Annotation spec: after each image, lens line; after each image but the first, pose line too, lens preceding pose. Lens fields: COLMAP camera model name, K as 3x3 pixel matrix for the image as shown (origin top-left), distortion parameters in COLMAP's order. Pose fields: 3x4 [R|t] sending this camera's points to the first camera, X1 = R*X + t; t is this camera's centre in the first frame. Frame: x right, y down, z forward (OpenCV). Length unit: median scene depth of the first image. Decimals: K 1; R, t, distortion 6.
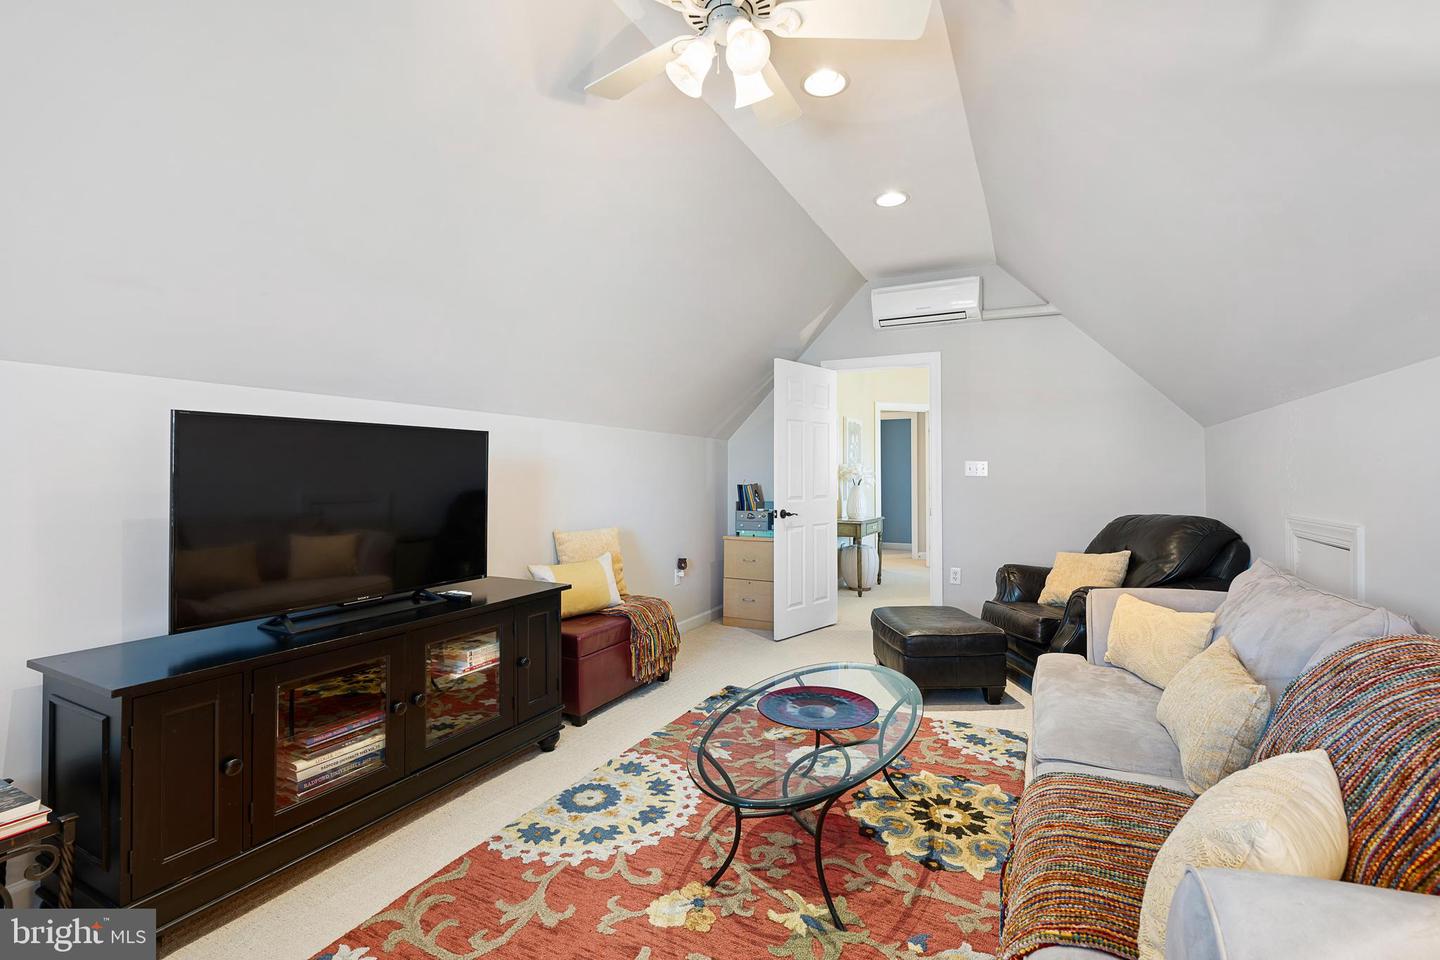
lens RADIAL K [[637.2, 0, 746.2], [0, 637.2, 476.8], [0, 0, 1]] dist [0.009154, -0.000372]
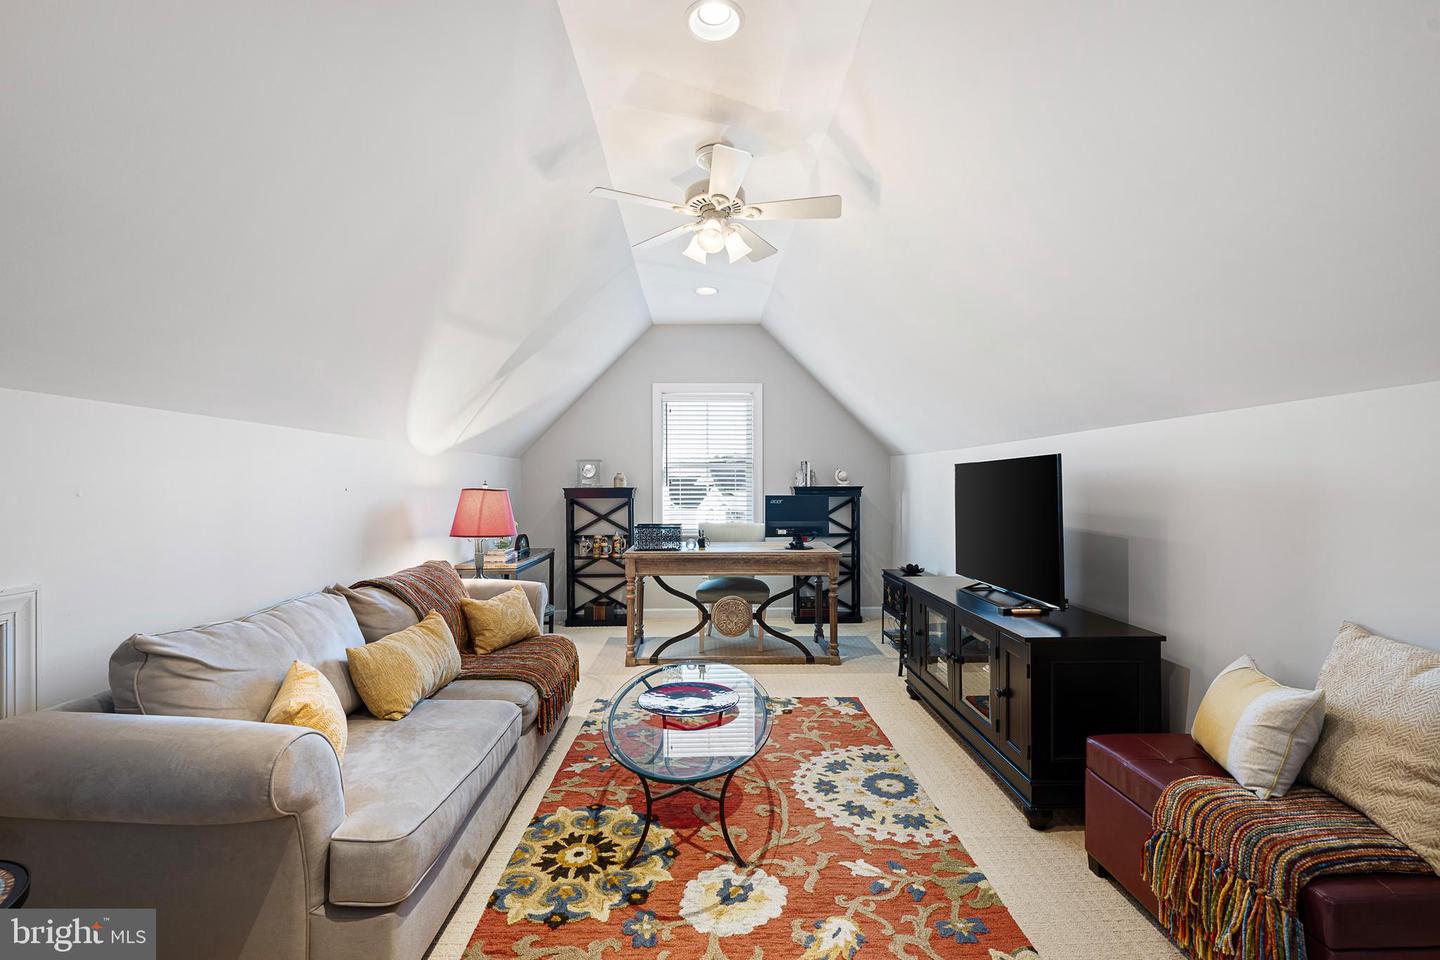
lens RADIAL K [[637.2, 0, 717.2], [0, 637.2, 478.7], [0, 0, 1]] dist [0.009154, -0.000372]
pose [[-0.895844, 0.003095, -0.444359, 0.558782], [0.006533, 0.999959, -0.006207, -0.040003], [0.444322, -0.008463, -0.895827, 1.973242]]
